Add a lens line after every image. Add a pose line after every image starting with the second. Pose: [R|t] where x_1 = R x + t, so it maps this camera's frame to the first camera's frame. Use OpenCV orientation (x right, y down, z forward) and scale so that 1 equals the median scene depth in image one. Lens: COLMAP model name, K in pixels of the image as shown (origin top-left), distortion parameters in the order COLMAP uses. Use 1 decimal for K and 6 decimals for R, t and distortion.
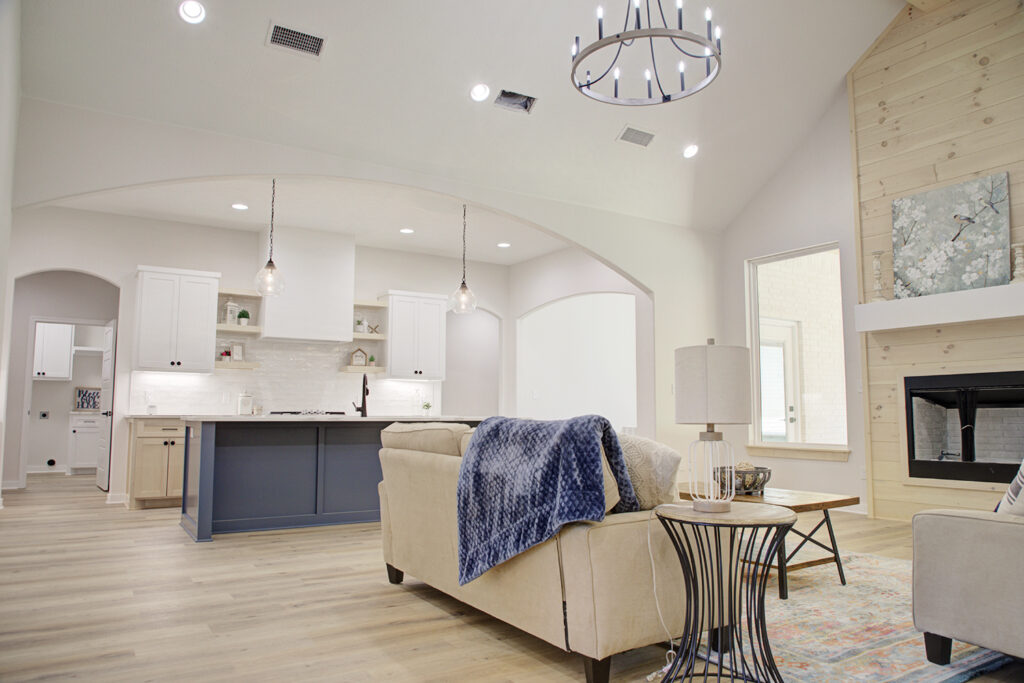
lens RADIAL K [[726.8, 0, 520.4], [0, 726.8, 339.5], [0, 0, 1]] dist [-0.092713, 0.077702]
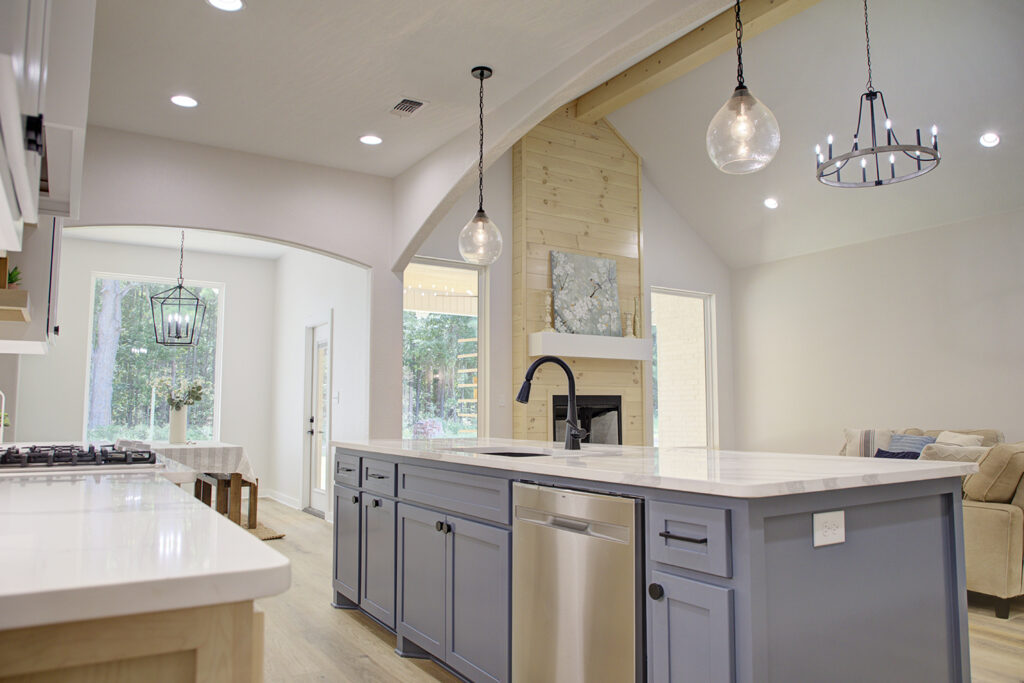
lens RADIAL K [[726.8, 0, 520.4], [0, 726.8, 339.5], [0, 0, 1]] dist [-0.092713, 0.077702]
pose [[-0.008176, 0.099202, 0.995034, -0.748660], [-0.100161, 0.989981, -0.099521, 0.090986], [-0.994938, -0.100477, 0.001842, 1.100355]]
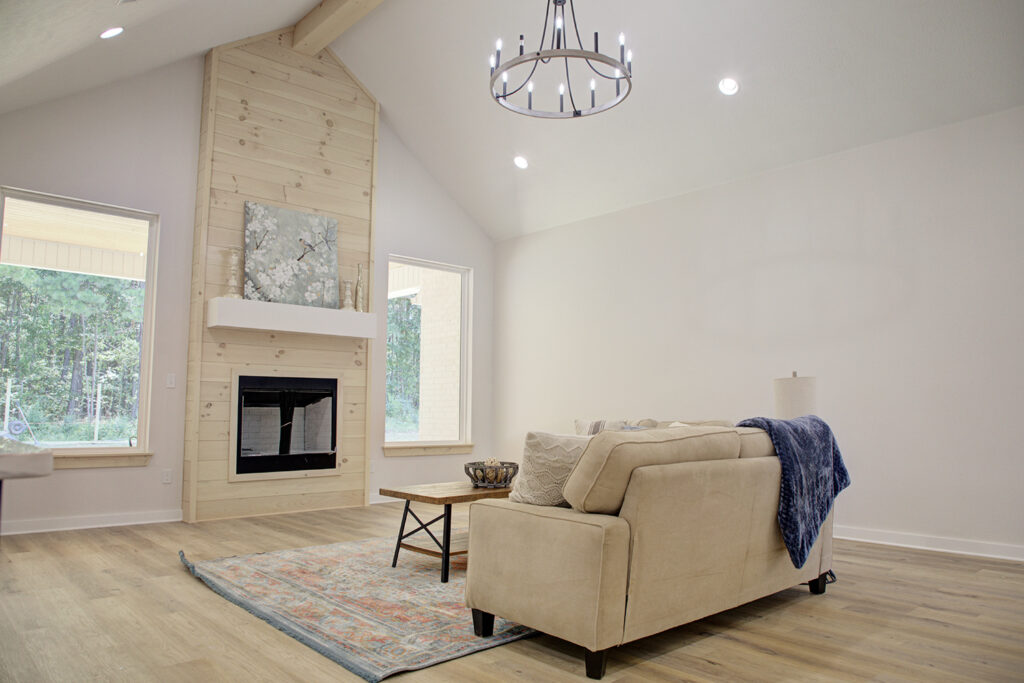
lens RADIAL K [[726.8, 0, 520.4], [0, 726.8, 339.5], [0, 0, 1]] dist [-0.092713, 0.077702]
pose [[-0.186438, 0.093732, 0.977985, -0.561459], [-0.104566, 0.987891, -0.114615, 0.079650], [-0.976886, -0.123633, -0.174379, 0.820542]]
